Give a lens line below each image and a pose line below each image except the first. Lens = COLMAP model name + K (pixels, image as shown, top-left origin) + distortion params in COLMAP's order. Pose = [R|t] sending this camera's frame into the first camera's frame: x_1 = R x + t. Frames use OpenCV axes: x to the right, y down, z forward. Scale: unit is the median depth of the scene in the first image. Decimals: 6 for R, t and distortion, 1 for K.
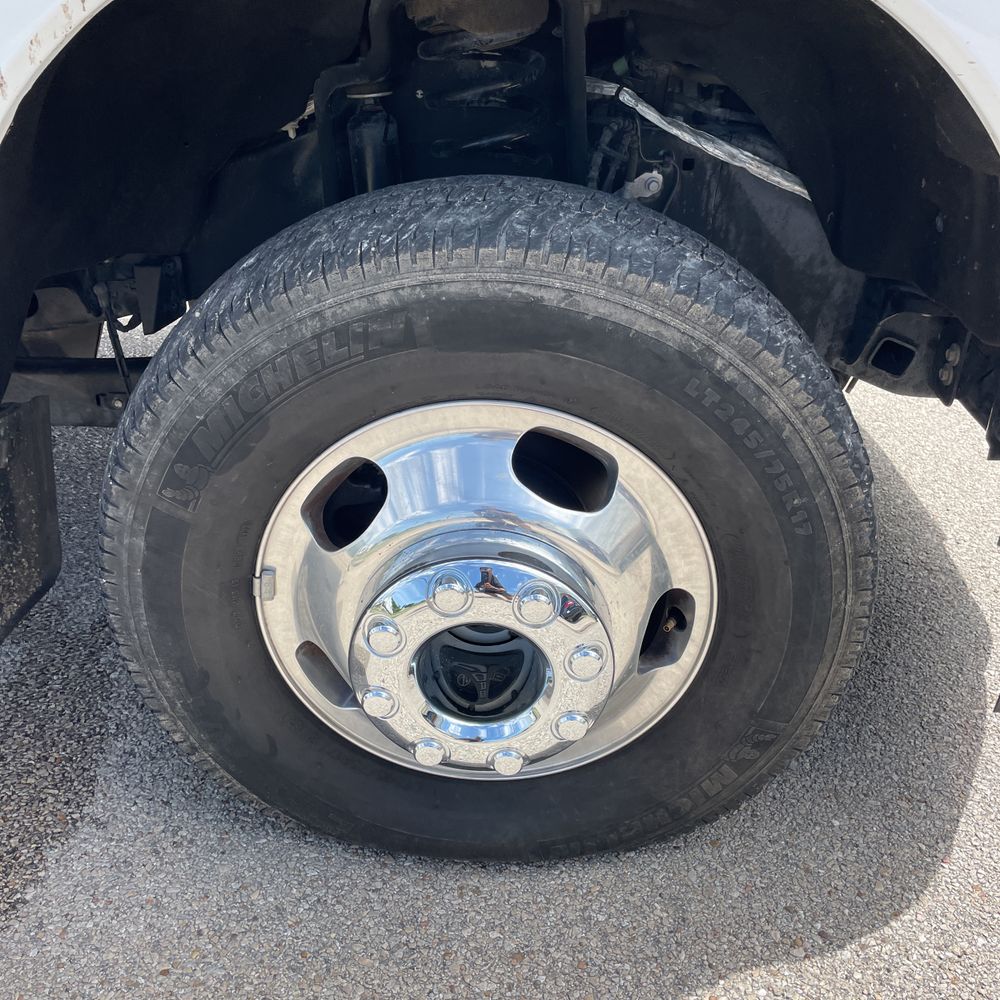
lens RADIAL K [[1010.6, 0, 497.7], [0, 1010.6, 493.5], [0, 0, 1]] dist [0.094215, -0.131210]
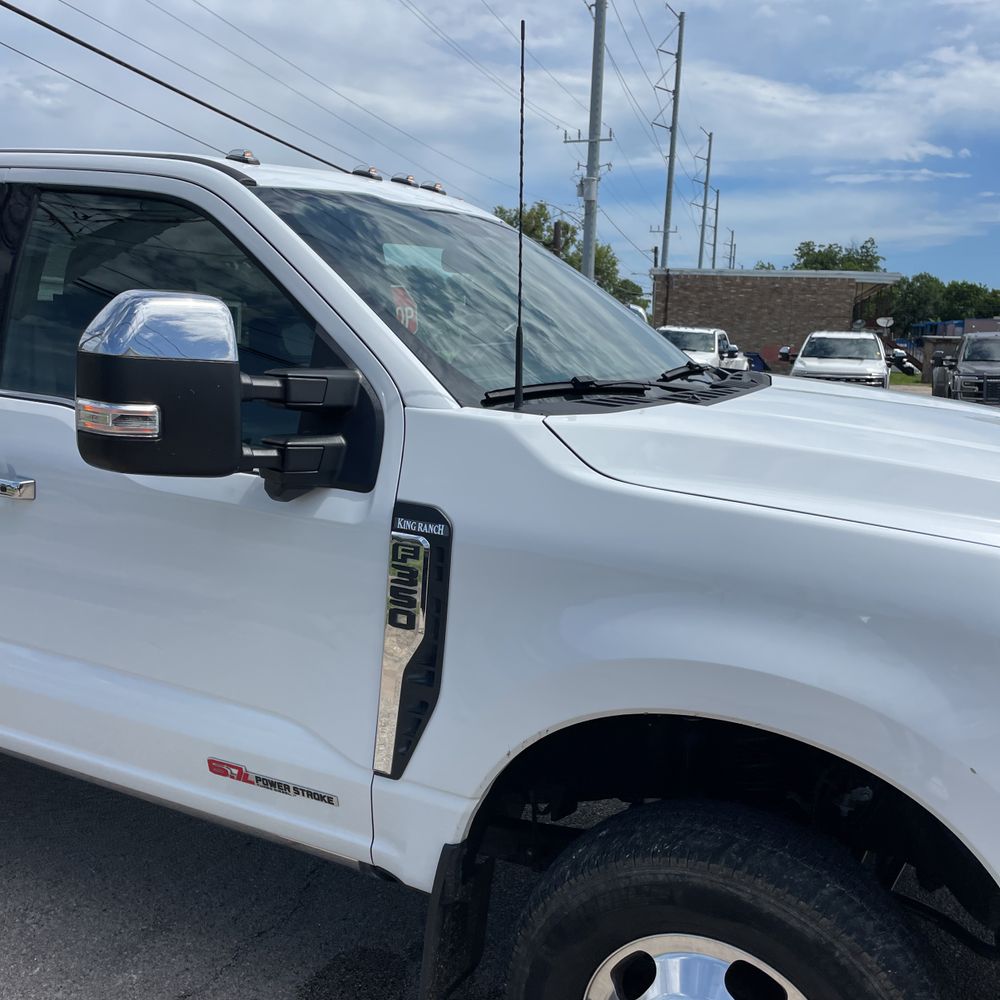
lens RADIAL K [[1010.6, 0, 497.7], [0, 1010.6, 493.5], [0, 0, 1]] dist [0.094215, -0.131210]
pose [[0.914273, 0.067479, -0.399439, 0.344092], [-0.192245, 0.940197, -0.281197, -0.270873], [0.356576, 0.333881, 0.872569, -1.115544]]
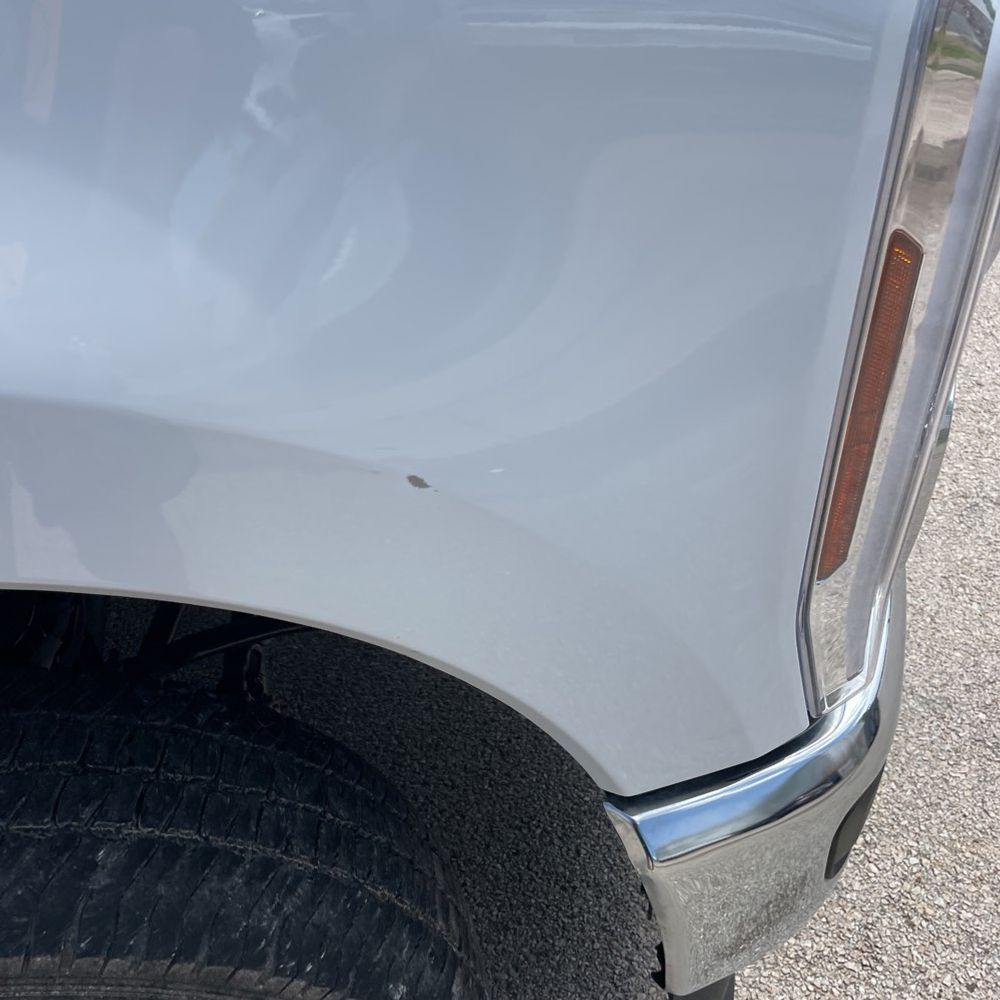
lens RADIAL K [[1010.6, 0, 497.7], [0, 1010.6, 493.5], [0, 0, 1]] dist [0.094215, -0.131210]
pose [[0.963472, -0.179601, 0.198658, 0.353570], [0.156208, 0.979413, 0.127864, -0.522788], [-0.217533, -0.092161, 0.971692, 0.320860]]
